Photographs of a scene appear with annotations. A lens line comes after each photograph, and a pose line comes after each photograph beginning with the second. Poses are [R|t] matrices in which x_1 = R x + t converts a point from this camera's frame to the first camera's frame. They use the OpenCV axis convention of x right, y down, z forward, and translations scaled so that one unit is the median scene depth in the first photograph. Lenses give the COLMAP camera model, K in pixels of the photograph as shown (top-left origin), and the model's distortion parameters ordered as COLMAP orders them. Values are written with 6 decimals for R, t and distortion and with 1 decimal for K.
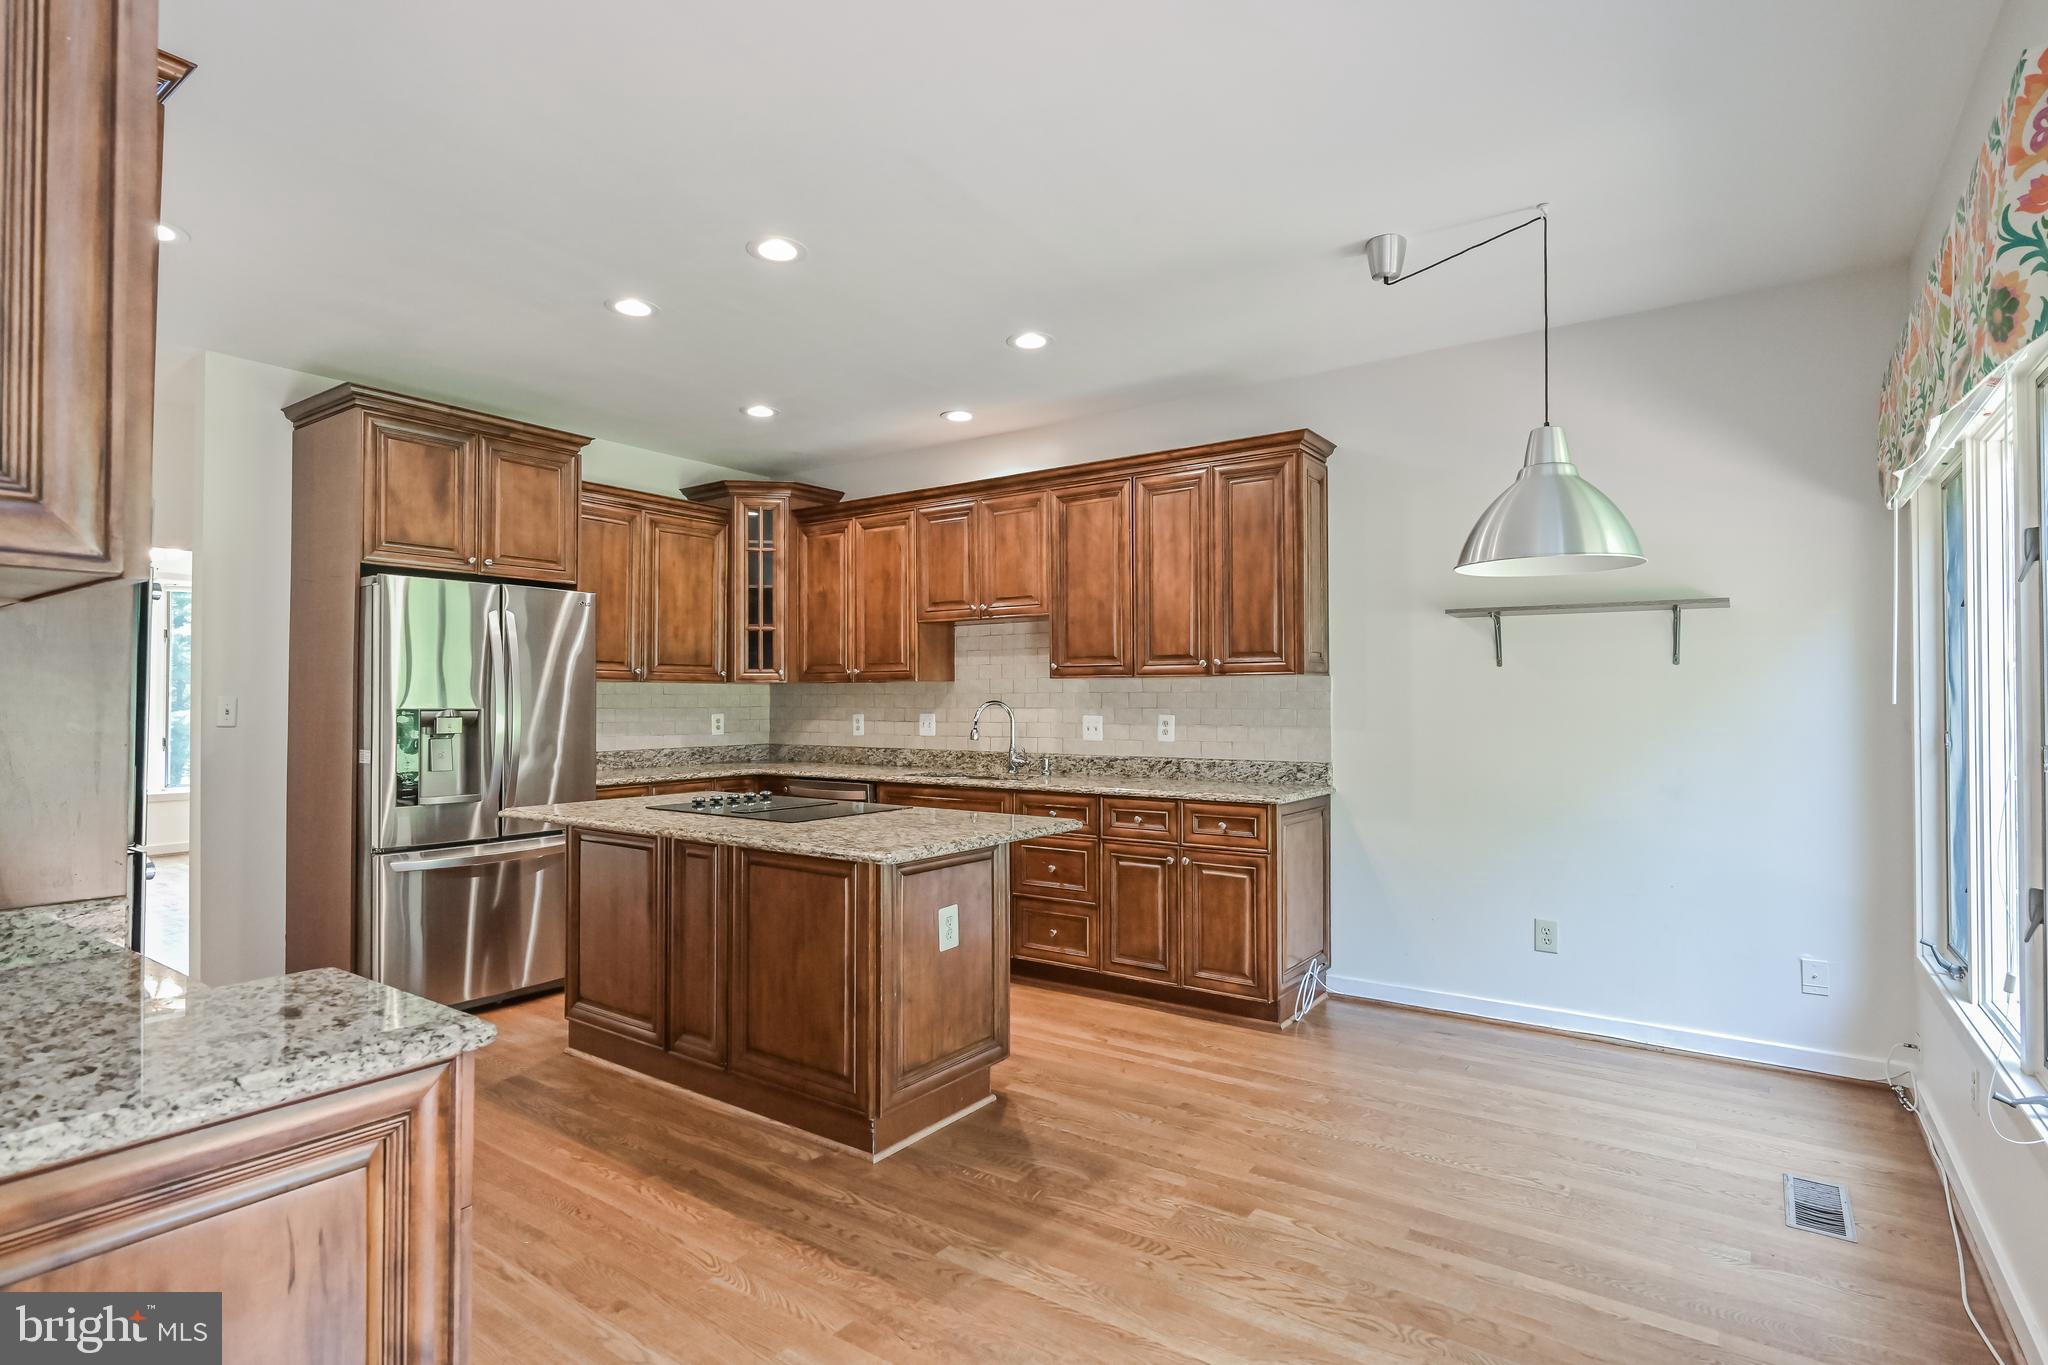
lens RADIAL K [[1012.4, 0, 1024.0], [0, 1012.4, 682.5], [0, 0, 1]] dist [-0.000875, 0.000952]
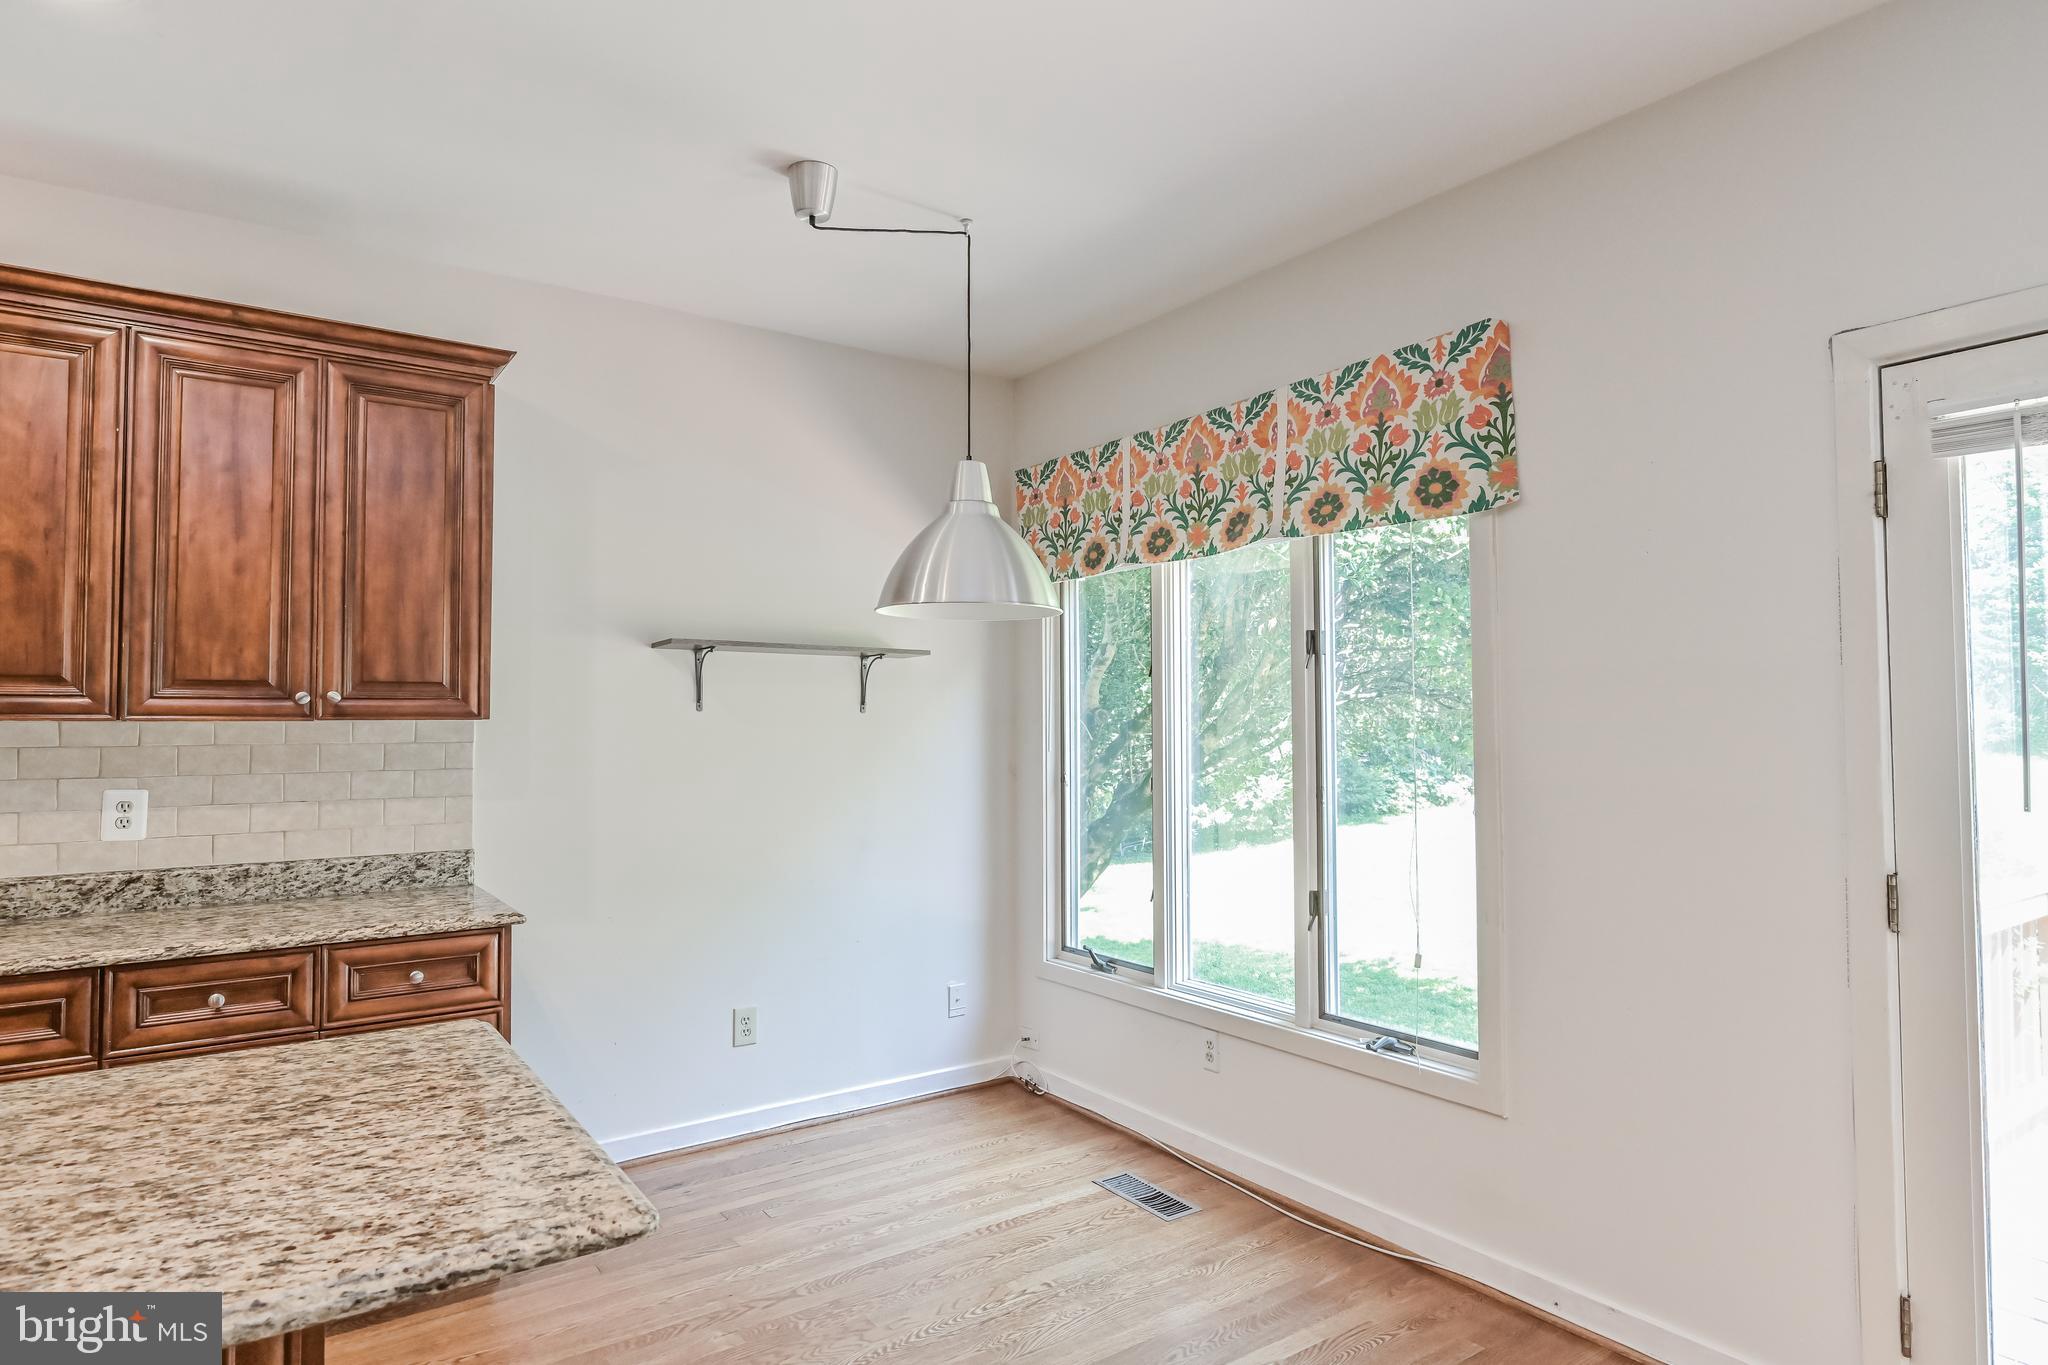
lens RADIAL K [[1139.5, 0, 1024.0], [0, 1139.5, 682.5], [0, 0, 1]] dist [0.002649, 0.000079]
pose [[0.339810, 0.033394, 0.939901, -0.292635], [-0.014591, 0.999436, -0.030234, -0.014189], [-0.940381, -0.003440, 0.340106, 0.405740]]
